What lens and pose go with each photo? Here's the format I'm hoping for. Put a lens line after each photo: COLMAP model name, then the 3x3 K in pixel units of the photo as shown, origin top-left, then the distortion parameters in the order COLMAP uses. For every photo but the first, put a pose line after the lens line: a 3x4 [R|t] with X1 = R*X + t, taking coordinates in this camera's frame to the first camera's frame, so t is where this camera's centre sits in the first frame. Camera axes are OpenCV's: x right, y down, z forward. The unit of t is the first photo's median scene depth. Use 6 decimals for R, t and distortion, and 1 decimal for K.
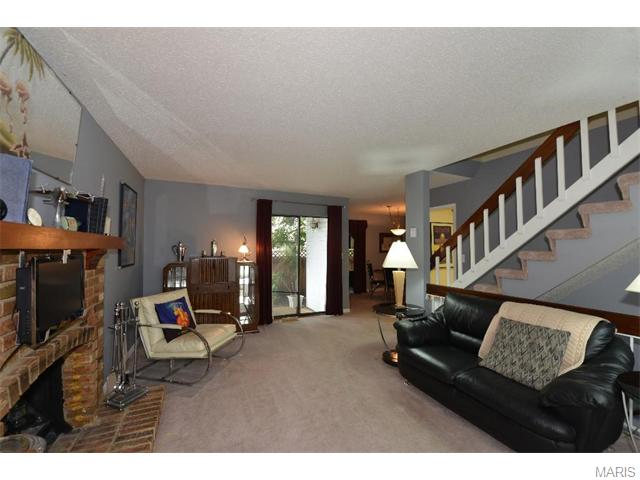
lens RADIAL K [[257.9, 0, 319.9], [0, 257.9, 239.1], [0, 0, 1]] dist [-0.004076, -0.000830]
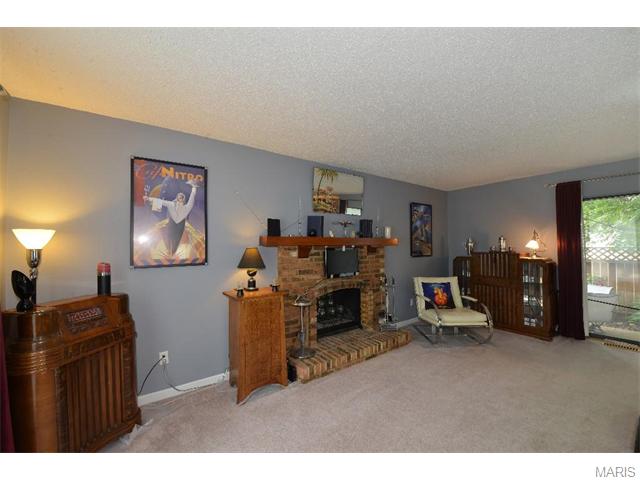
lens RADIAL K [[257.9, 0, 320.1], [0, 257.9, 240.8], [0, 0, 1]] dist [-0.004076, -0.000830]
pose [[0.197523, -0.021345, -0.980066, 0.648863], [0.042750, 0.998999, -0.013142, 0.009853], [0.979366, -0.039302, 0.198238, 0.140984]]
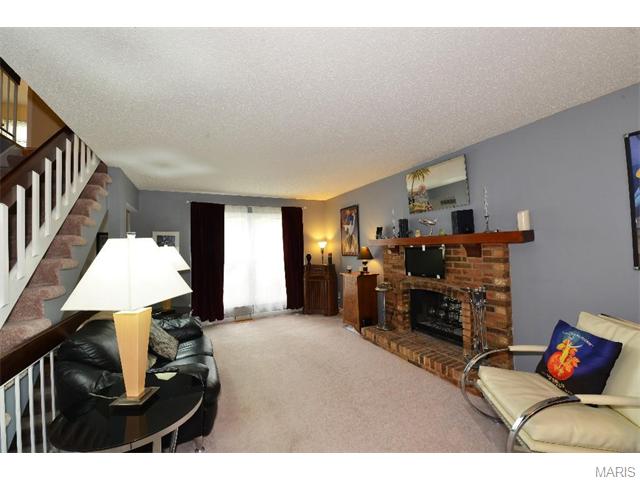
lens RADIAL K [[257.9, 0, 318.3], [0, 257.9, 241.7], [0, 0, 1]] dist [-0.004076, -0.000830]
pose [[-0.998940, 0.026189, -0.037849, 0.029290], [0.028291, 0.998024, -0.056108, 0.056519], [0.036305, -0.057120, -0.997707, 1.579796]]
